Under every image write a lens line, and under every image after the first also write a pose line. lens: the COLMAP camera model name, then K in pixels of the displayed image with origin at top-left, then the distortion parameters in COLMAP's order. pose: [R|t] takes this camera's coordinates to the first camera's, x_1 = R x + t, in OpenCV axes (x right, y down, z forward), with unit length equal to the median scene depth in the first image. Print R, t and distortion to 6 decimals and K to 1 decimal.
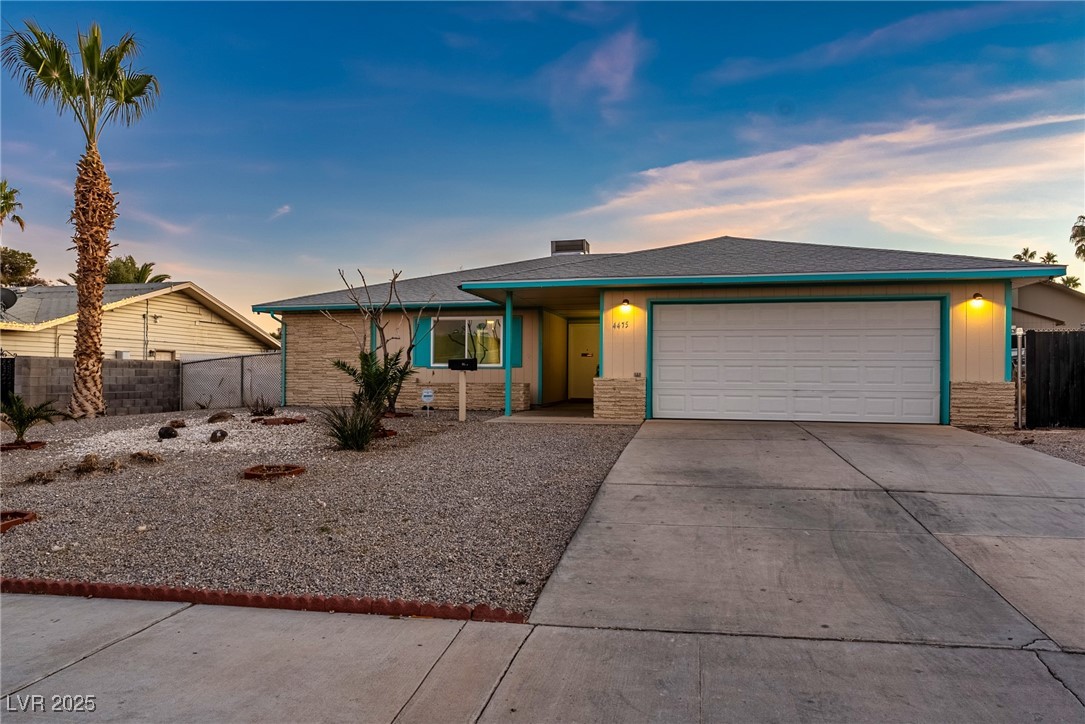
lens RADIAL K [[735.9, 0, 543.4], [0, 735.9, 363.9], [0, 0, 1]] dist [-0.007401, 0.000720]
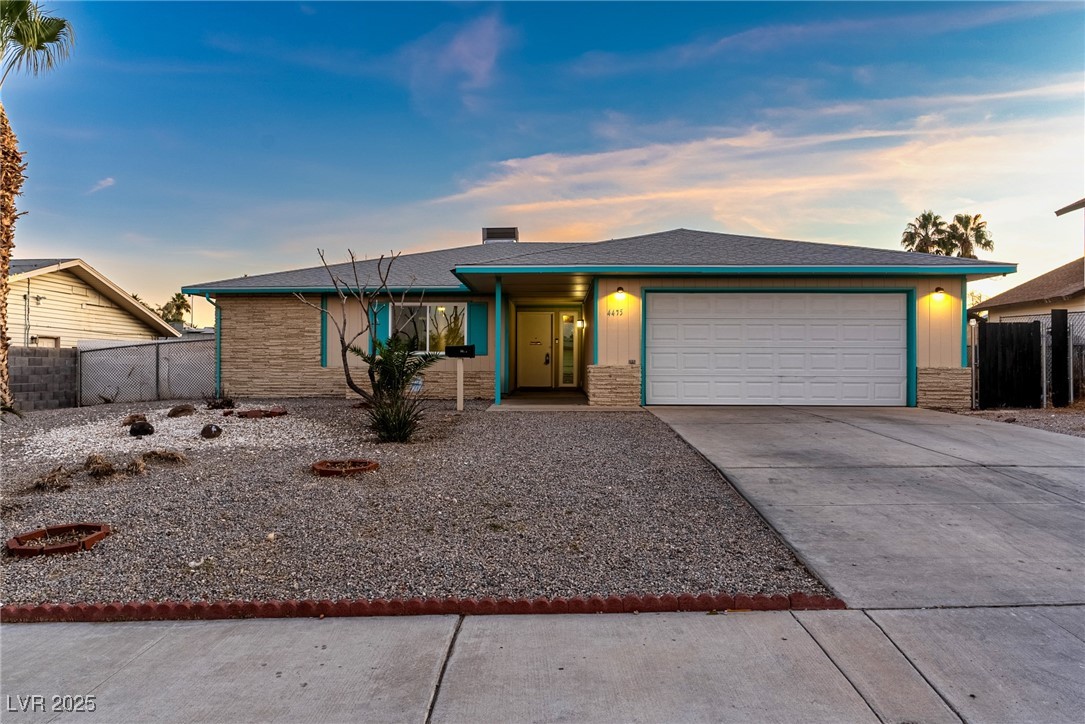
lens RADIAL K [[732.7, 0, 552.7], [0, 732.7, 365.5], [0, 0, 1]] dist [0.008431, -0.018985]
pose [[0.978576, -0.003353, 0.205861, -0.184372], [-0.000062, 0.999863, 0.016580, 0.002888], [-0.205888, -0.016237, 0.978441, 0.037143]]
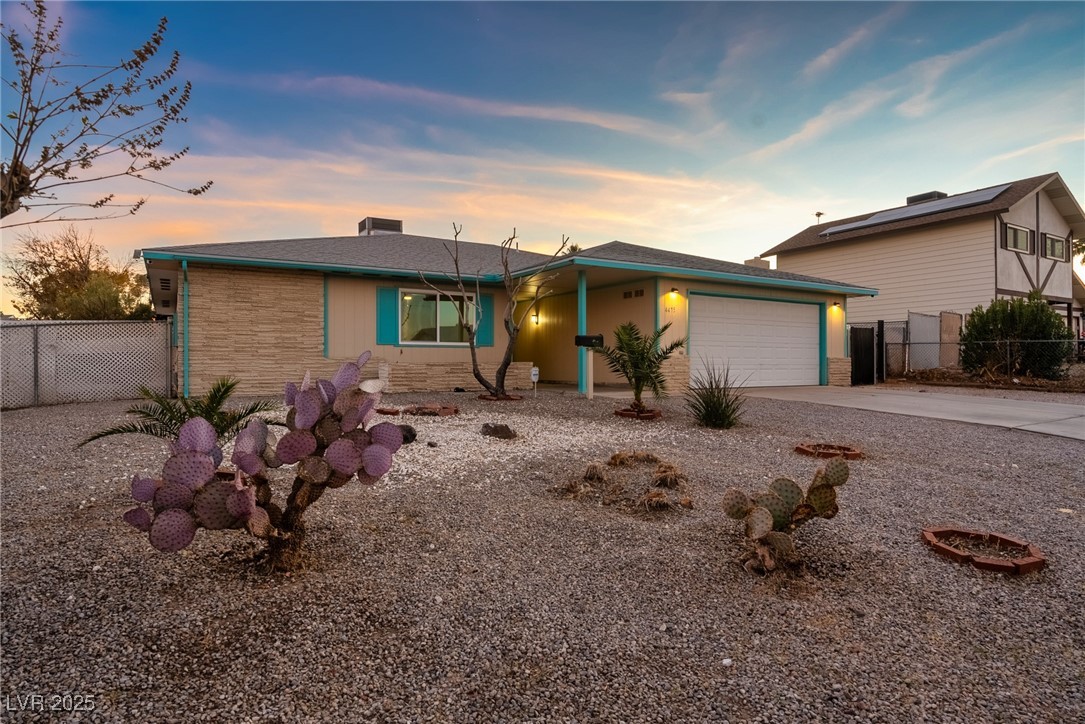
lens RADIAL K [[612.4, 0, 538.9], [0, 612.4, 359.0], [0, 0, 1]] dist [0.017543, -0.000462]
pose [[0.701680, -0.003681, 0.712483, -0.725050], [-0.007655, 0.999890, 0.012705, 0.013759], [-0.712451, -0.014369, 0.701574, 0.473923]]
